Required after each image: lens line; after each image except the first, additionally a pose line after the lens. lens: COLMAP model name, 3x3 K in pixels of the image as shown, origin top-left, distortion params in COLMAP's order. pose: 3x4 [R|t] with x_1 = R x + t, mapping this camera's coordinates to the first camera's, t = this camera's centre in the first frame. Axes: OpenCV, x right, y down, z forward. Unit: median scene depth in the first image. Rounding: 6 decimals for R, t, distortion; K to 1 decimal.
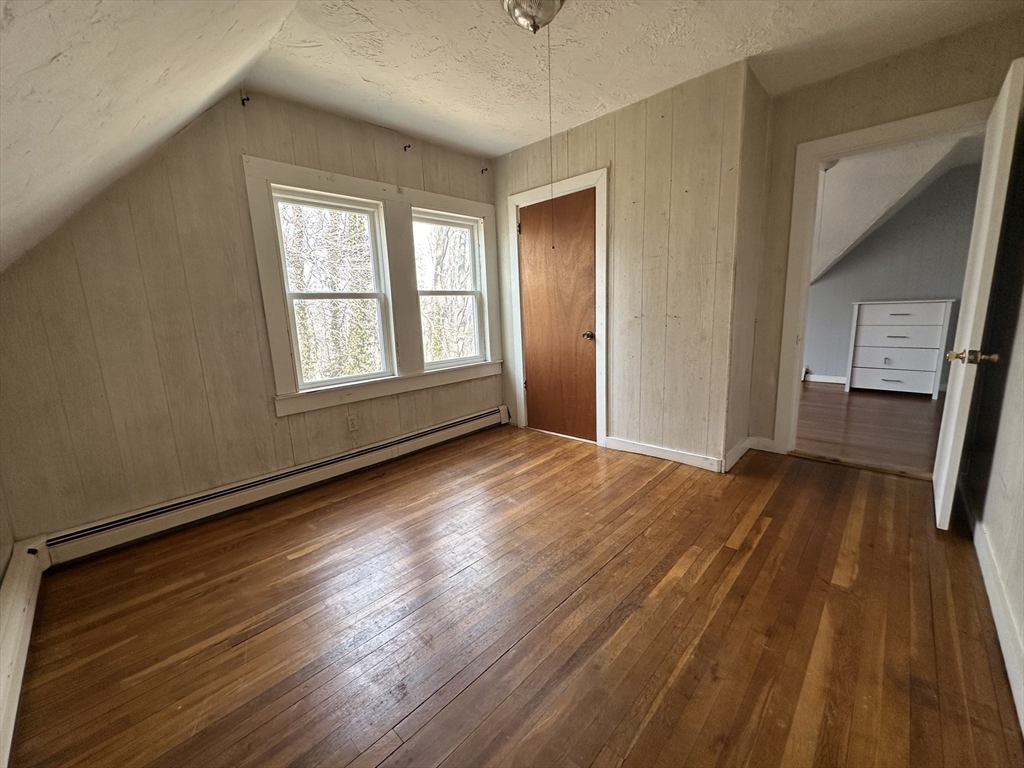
lens RADIAL K [[408.3, 0, 512.0], [0, 408.3, 384.0], [0, 0, 1]] dist [-0.002243, 0.000329]
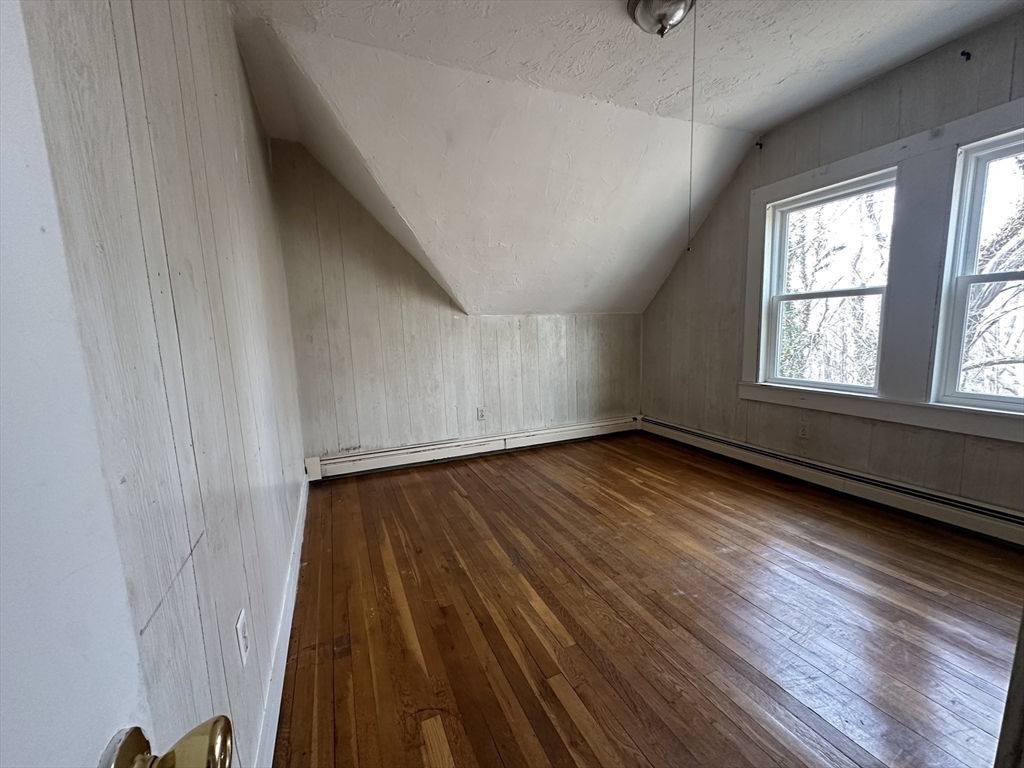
lens RADIAL K [[409.3, 0, 508.8], [0, 409.3, 383.5], [0, 0, 1]] dist [-0.002971, 0.000065]
pose [[-0.388119, 0.176541, -0.904543, 0.727206], [-0.118431, 0.963790, 0.238920, -0.156437], [0.913968, 0.199855, -0.353157, 0.704407]]
